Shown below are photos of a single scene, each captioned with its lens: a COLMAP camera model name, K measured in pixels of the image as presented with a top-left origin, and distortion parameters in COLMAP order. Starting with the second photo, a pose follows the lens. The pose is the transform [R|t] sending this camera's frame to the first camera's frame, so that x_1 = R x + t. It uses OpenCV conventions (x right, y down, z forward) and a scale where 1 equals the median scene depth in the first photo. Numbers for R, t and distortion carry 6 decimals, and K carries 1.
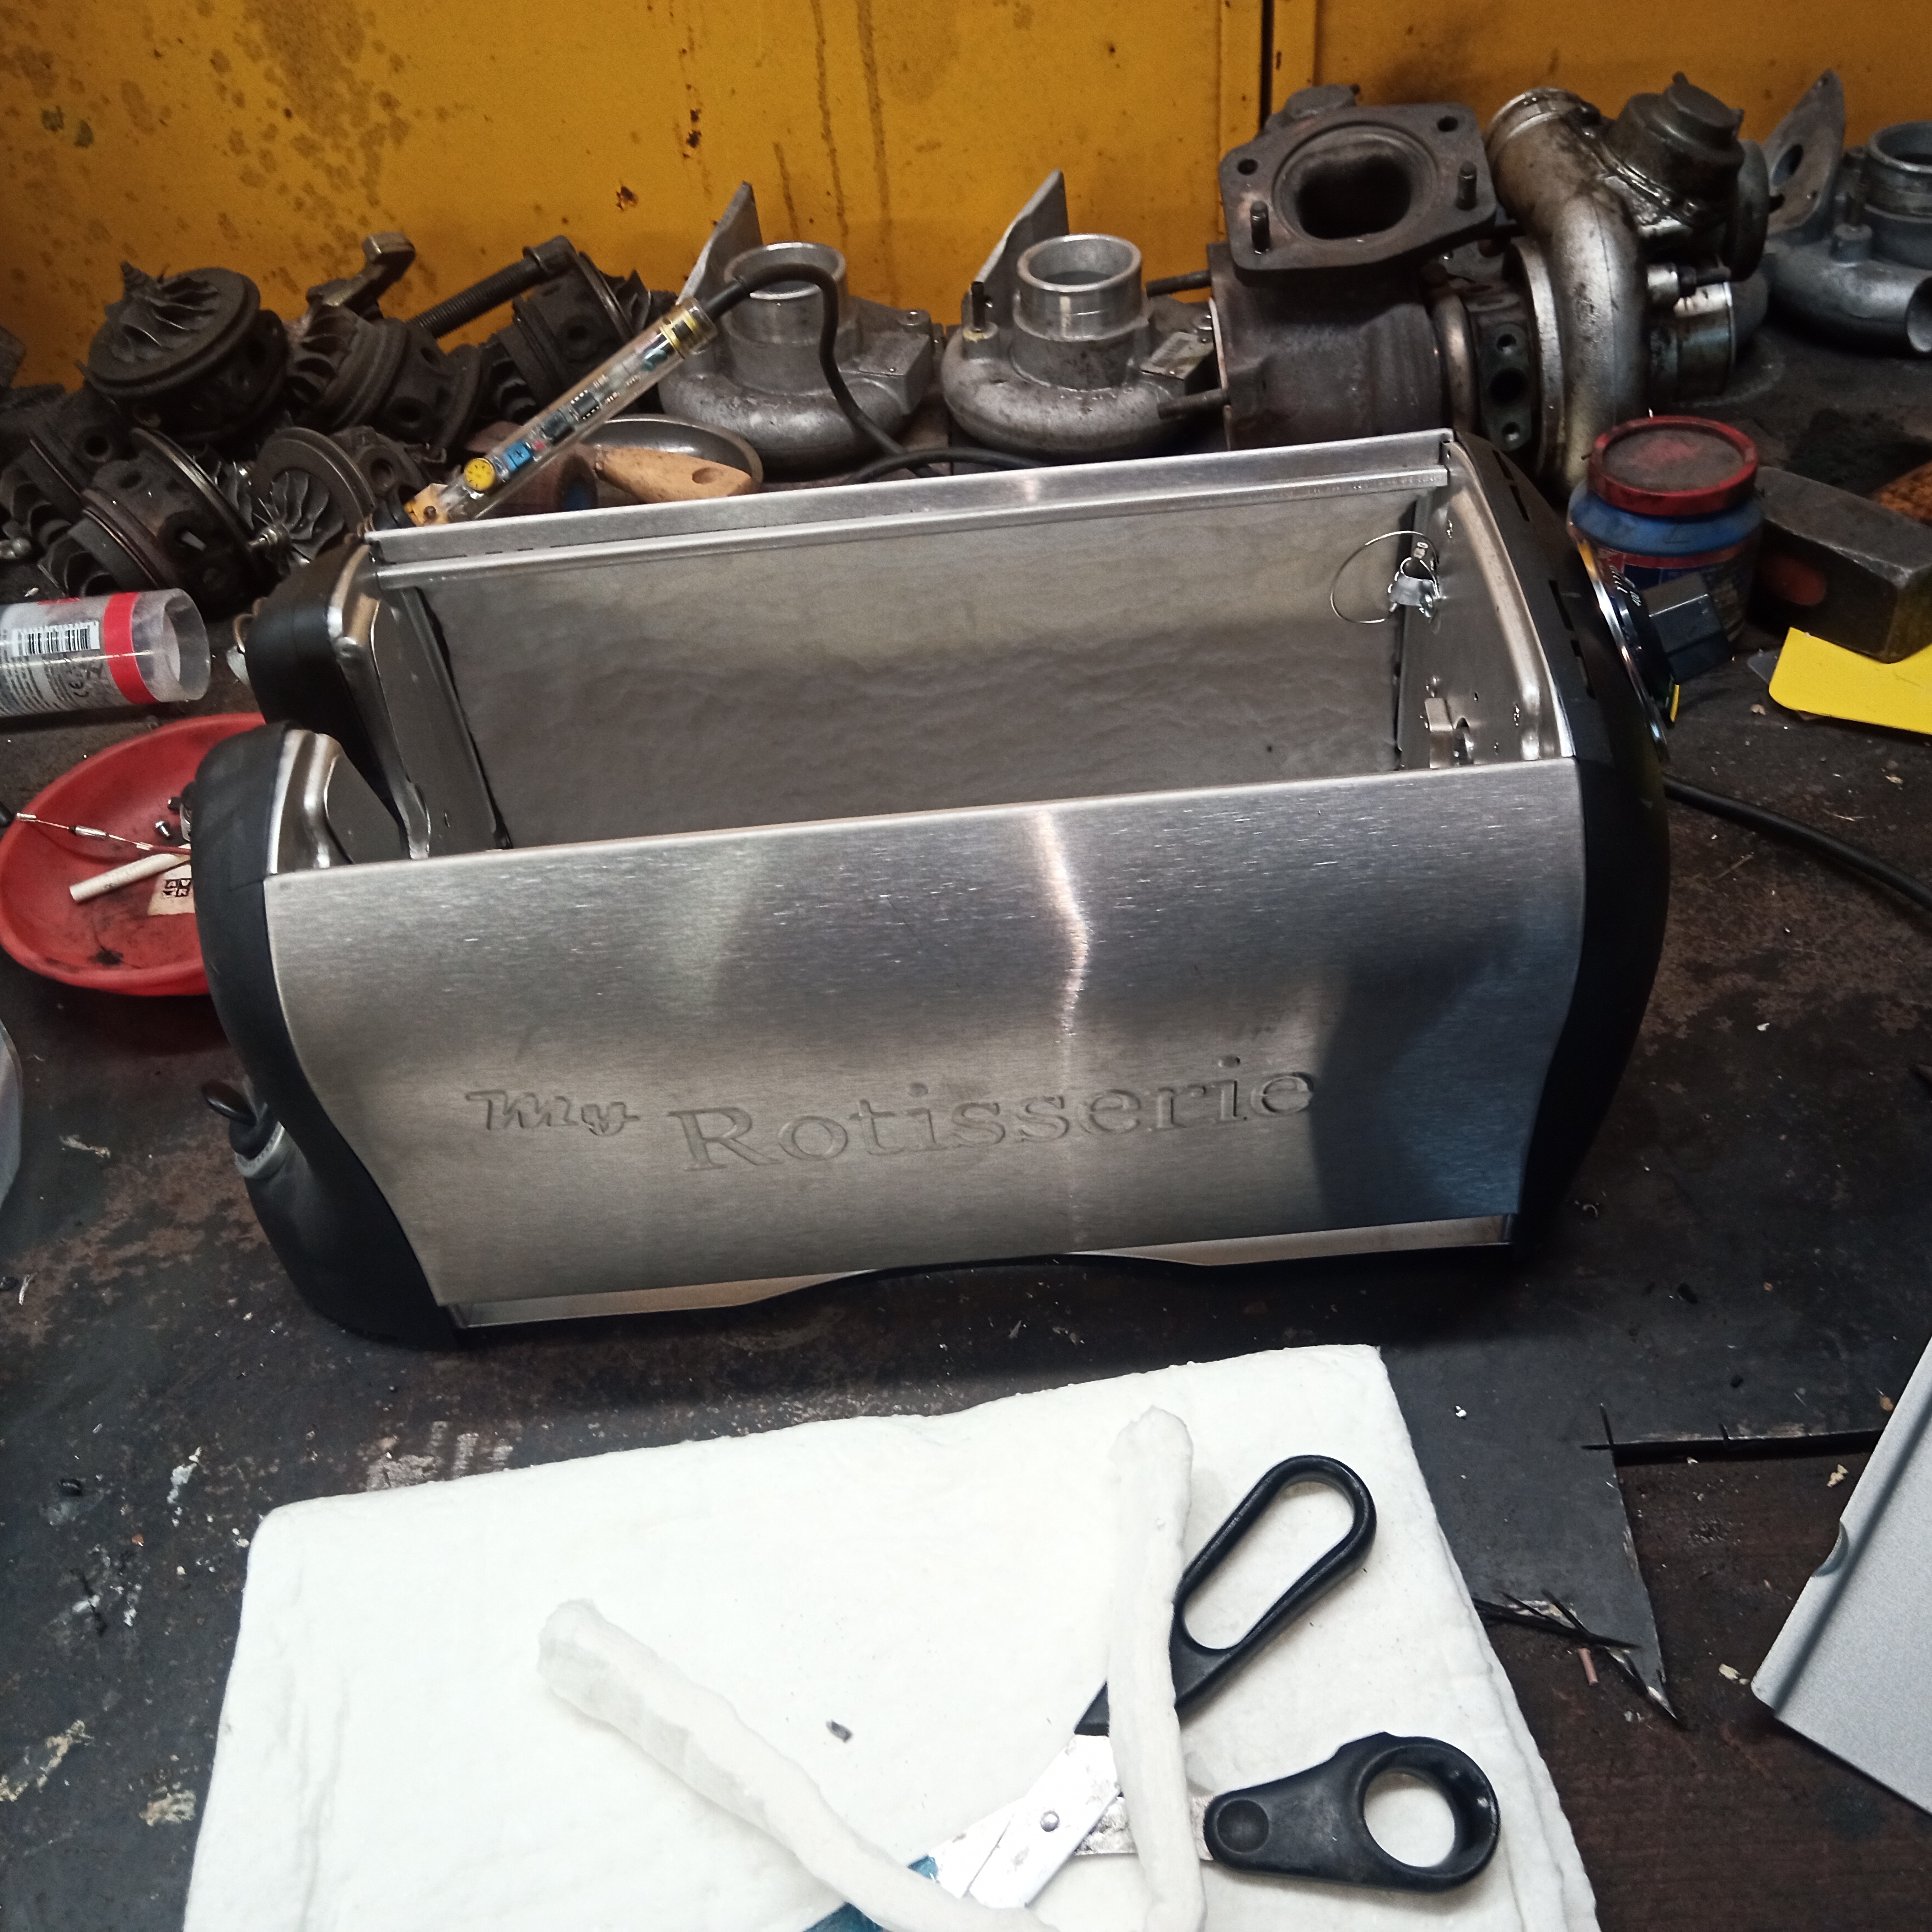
lens RADIAL K [[1922.5, 0, 972.5], [0, 1922.5, 963.6], [0, 0, 1]] dist [0.130827, -0.195672]
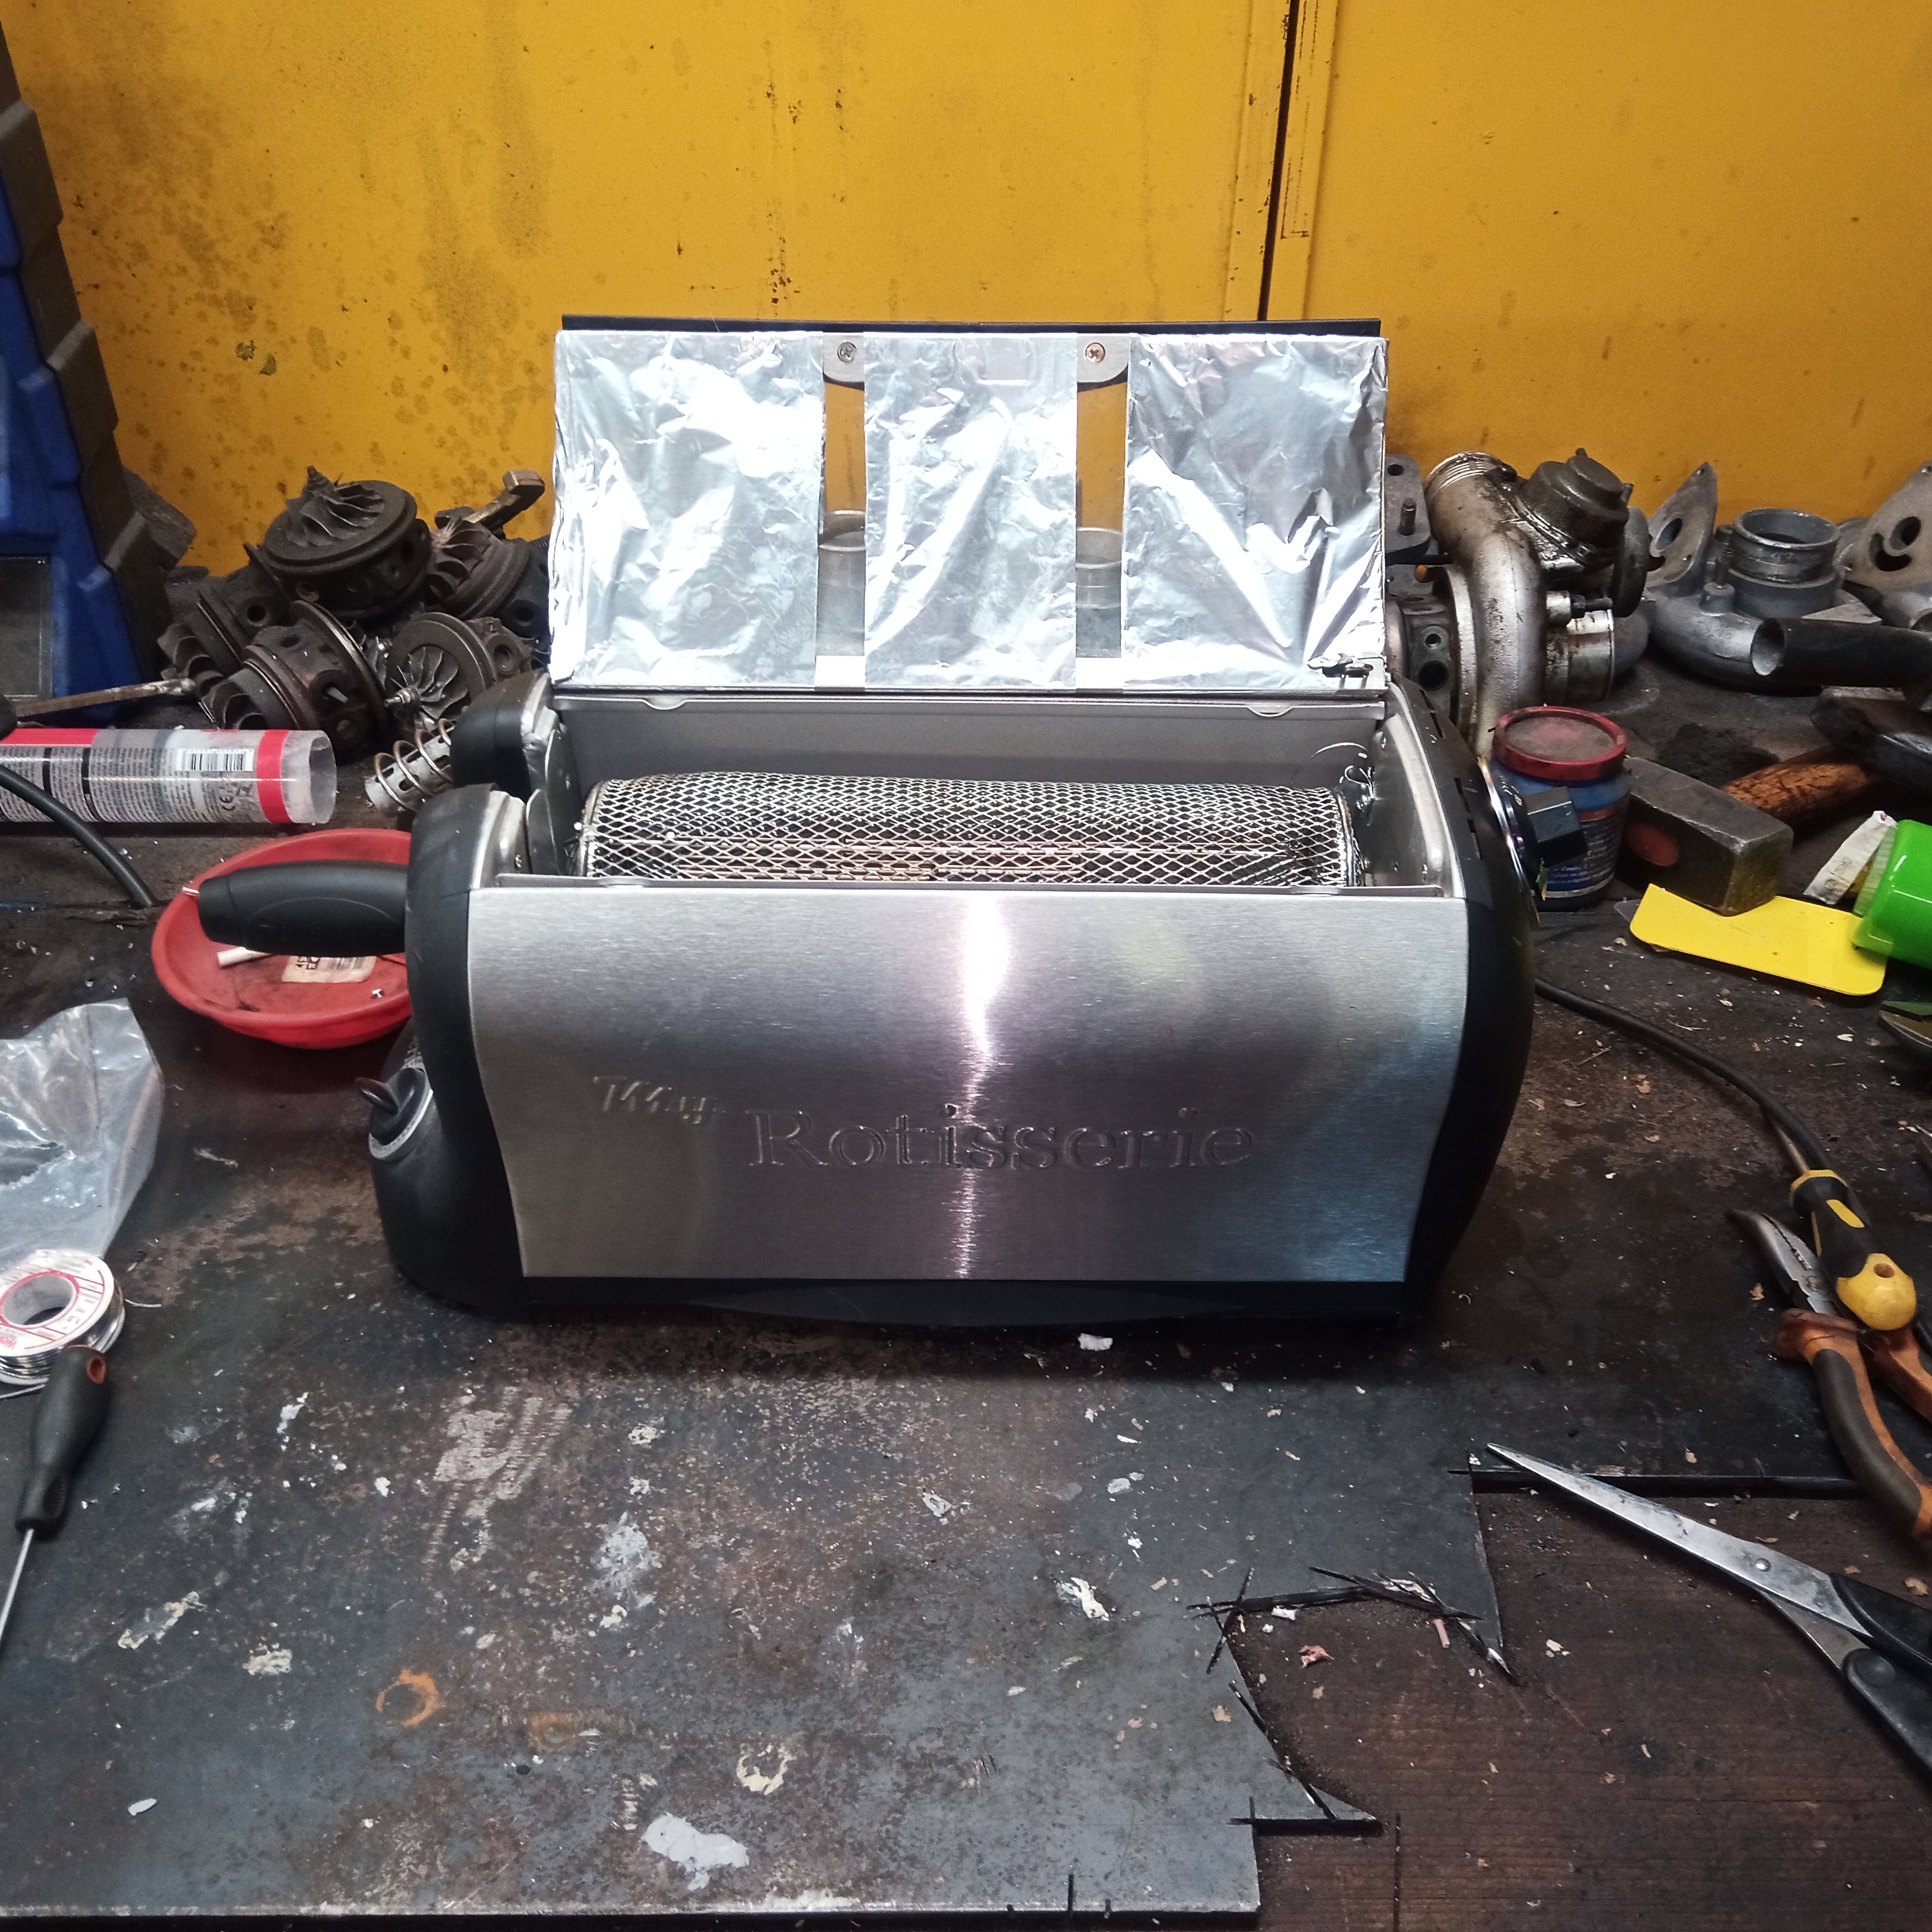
lens RADIAL K [[1858.0, 0, 1000.4], [0, 1858.0, 970.2], [0, 0, 1]] dist [0.124455, -0.115362]
pose [[0.995208, 0.089580, 0.039205, -0.027656], [-0.083012, 0.985882, -0.145414, 0.083178], [-0.051677, 0.141463, 0.988594, -0.131046]]
